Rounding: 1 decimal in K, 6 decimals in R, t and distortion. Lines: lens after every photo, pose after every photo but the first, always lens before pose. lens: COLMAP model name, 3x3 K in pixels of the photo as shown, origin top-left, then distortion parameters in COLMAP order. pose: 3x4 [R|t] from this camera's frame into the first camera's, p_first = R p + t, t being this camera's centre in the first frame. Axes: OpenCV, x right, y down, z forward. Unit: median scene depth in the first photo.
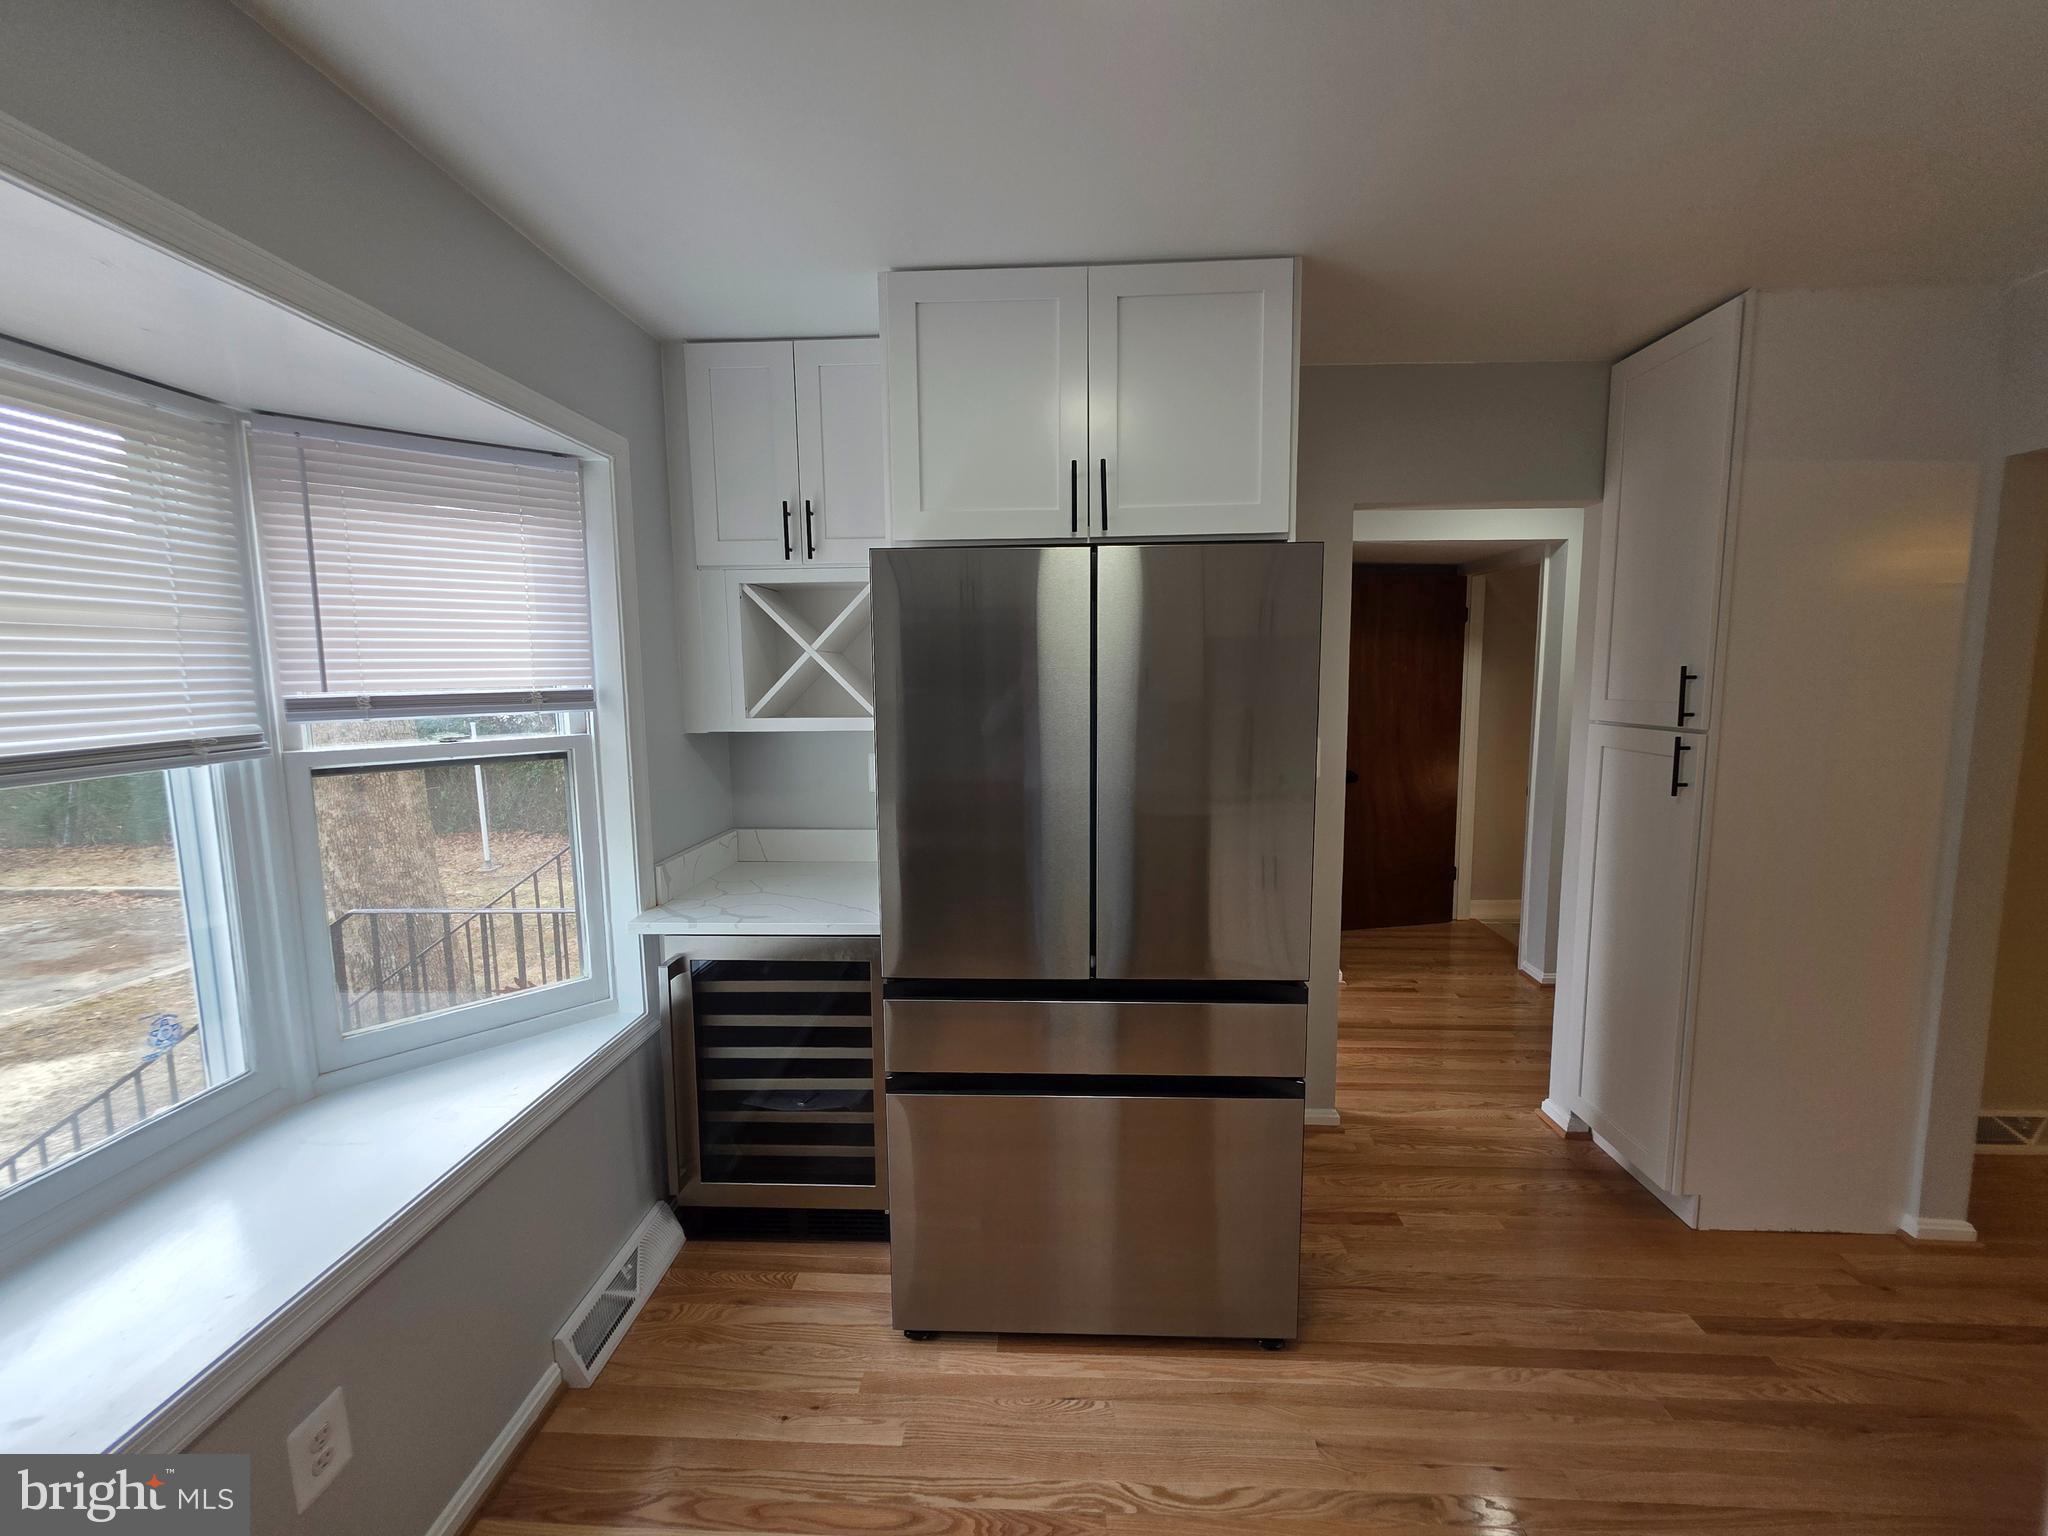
lens RADIAL K [[817.4, 0, 1024.0], [0, 817.4, 768.0], [0, 0, 1]] dist [0.001353, 0.000971]
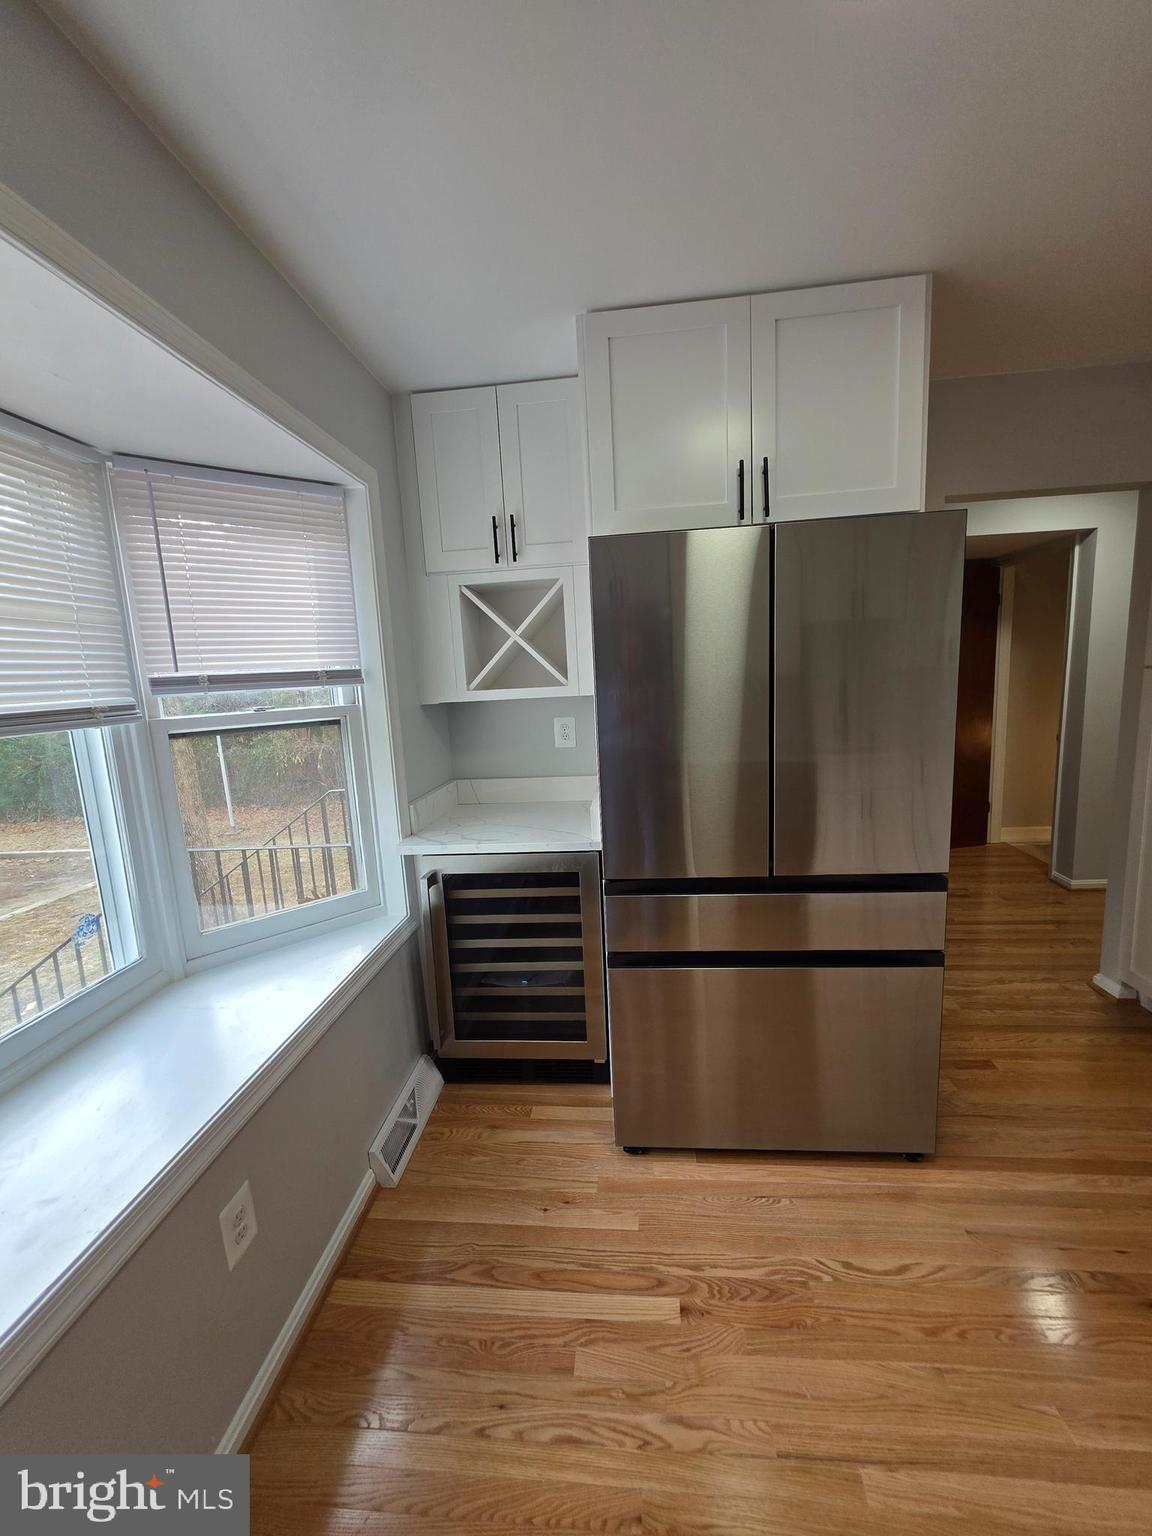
lens RADIAL K [[614.2, 0, 574.0], [0, 614.2, 778.6], [0, 0, 1]] dist [0.000817, 0.000523]
pose [[0.997827, -0.033523, -0.056720, -0.144489], [0.036069, 0.998359, 0.044482, 0.048807], [0.055136, -0.046431, 0.997399, 0.038516]]
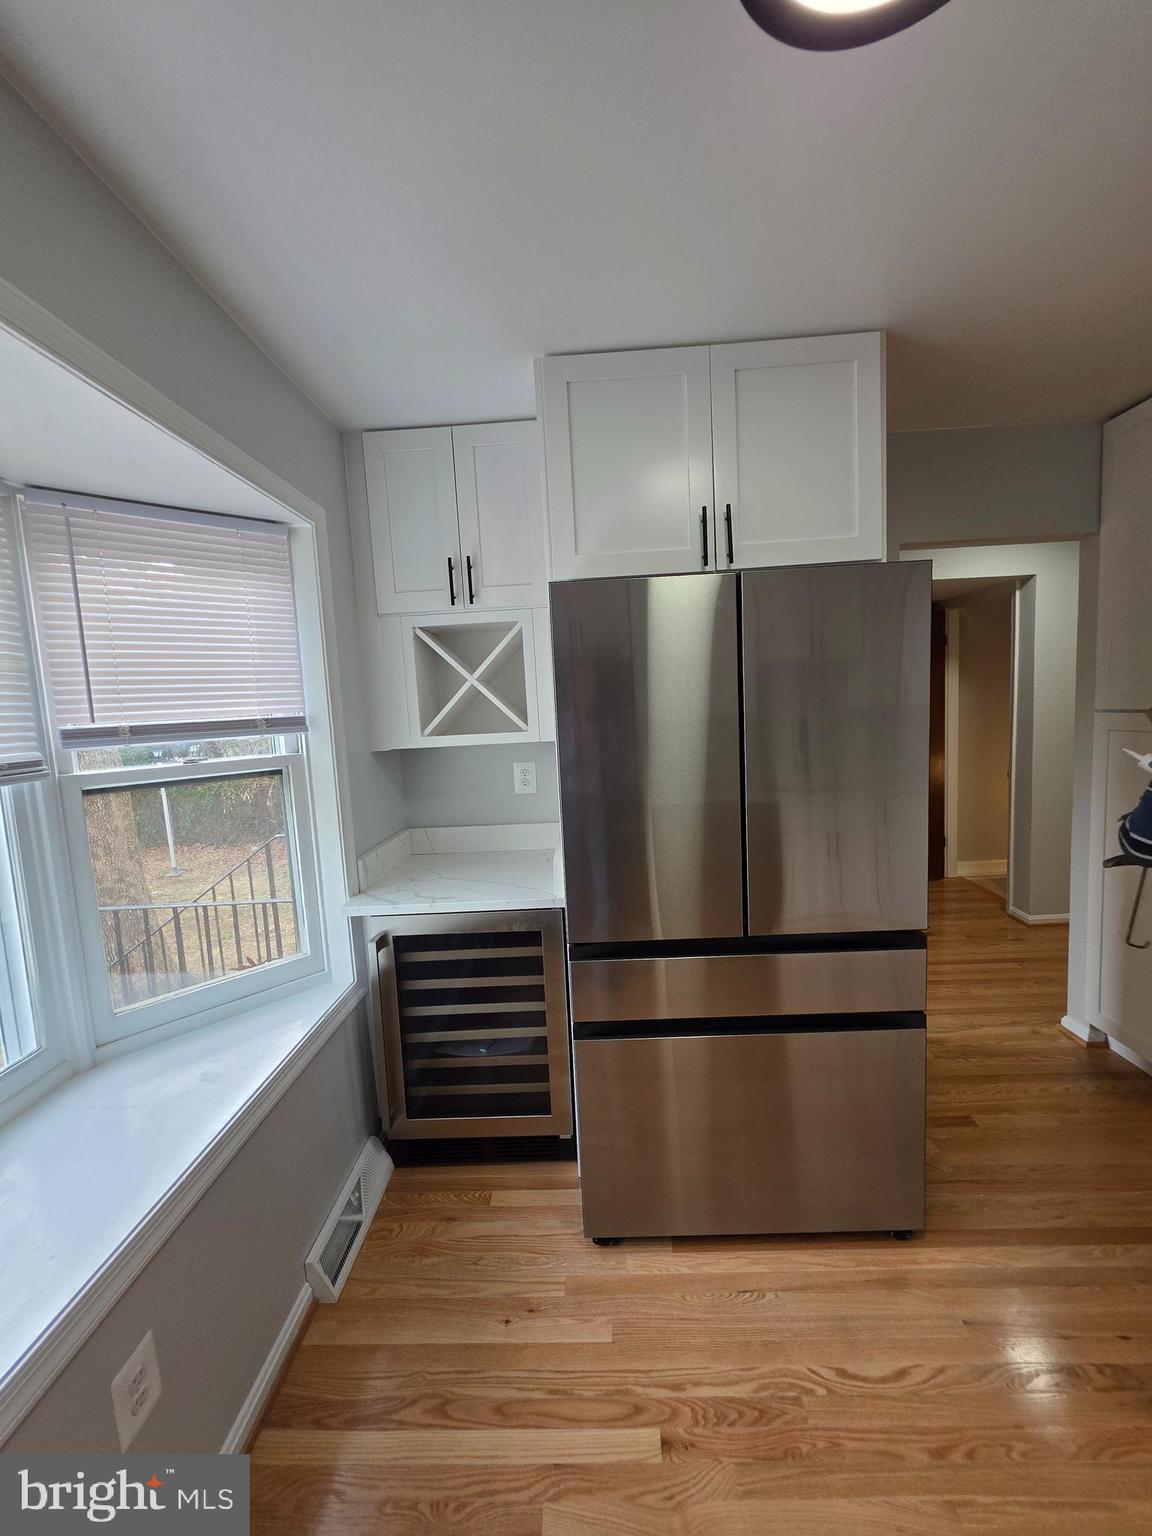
lens RADIAL K [[613.2, 0, 572.1], [0, 613.2, 774.6], [0, 0, 1]] dist [0.001411, 0.000533]
pose [[0.998978, -0.044477, 0.008022, -0.148350], [0.044557, 0.998956, -0.010119, 0.018526], [-0.007563, 0.010466, 0.999917, 0.093656]]
